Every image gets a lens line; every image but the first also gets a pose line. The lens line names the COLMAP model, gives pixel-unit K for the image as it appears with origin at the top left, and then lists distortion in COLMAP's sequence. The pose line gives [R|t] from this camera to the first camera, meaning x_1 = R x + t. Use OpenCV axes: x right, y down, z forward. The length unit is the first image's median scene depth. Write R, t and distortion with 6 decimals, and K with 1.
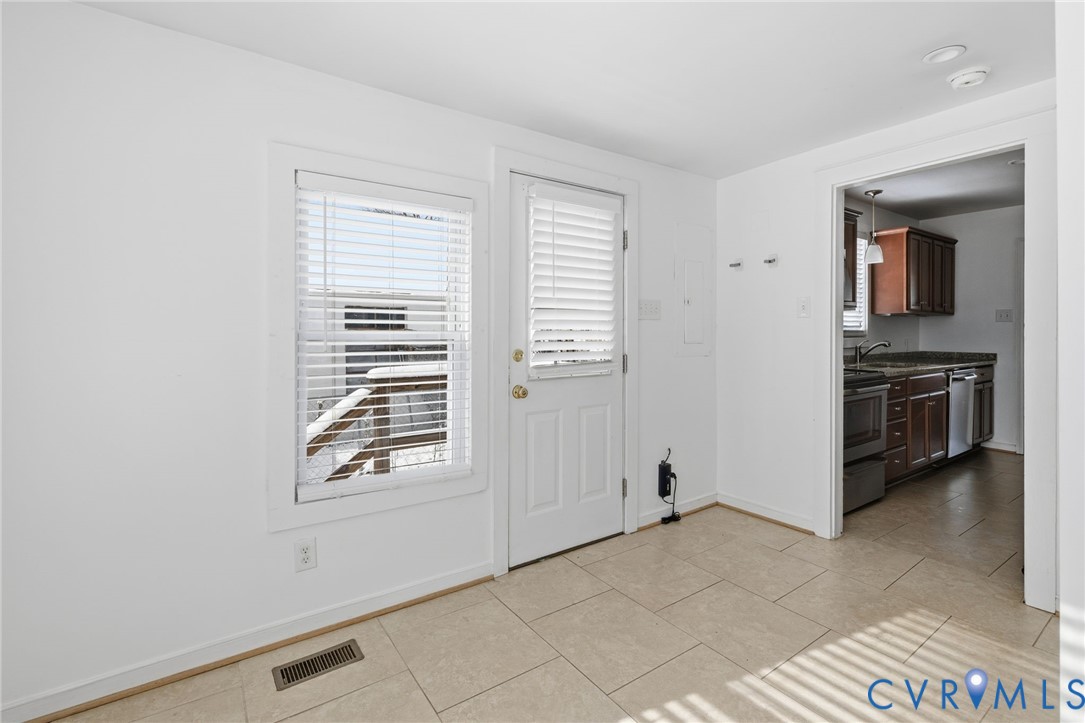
lens RADIAL K [[481.5, 0, 561.3], [0, 481.5, 333.6], [0, 0, 1]] dist [-0.003257, -0.000882]
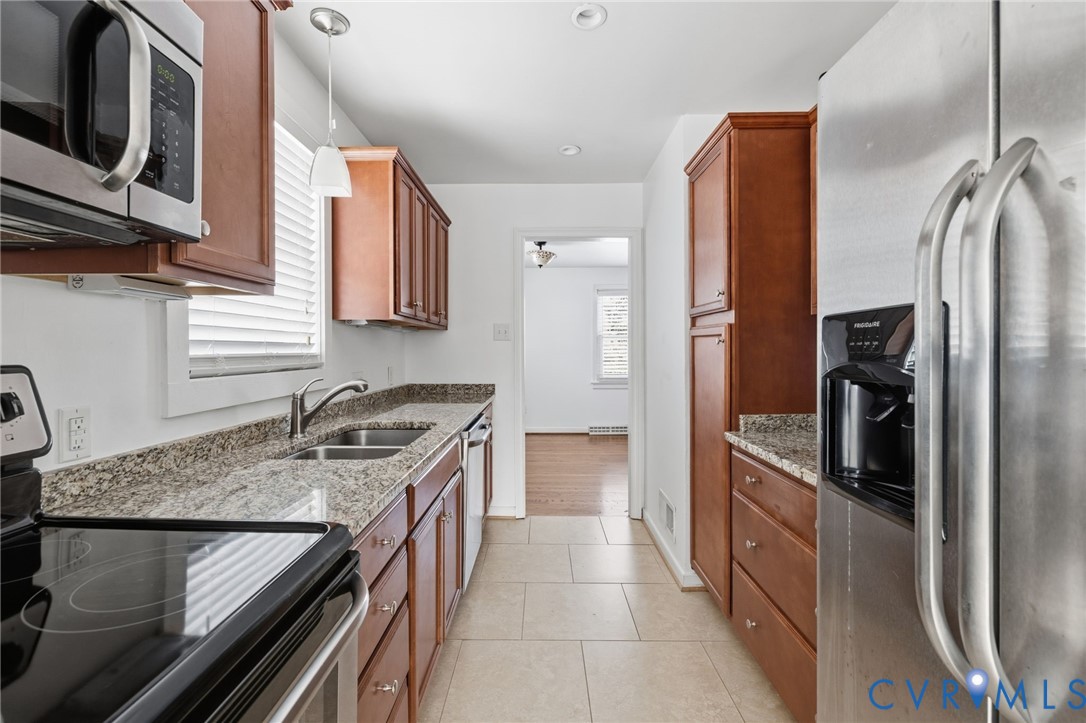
lens RADIAL K [[482.0, 0, 536.6], [0, 482.0, 357.3], [0, 0, 1]] dist [-0.003257, -0.000882]
pose [[0.587428, -0.012154, 0.809185, 0.380170], [0.005455, 0.999924, 0.011059, -0.007381], [-0.809258, -0.002082, 0.587449, 0.558882]]
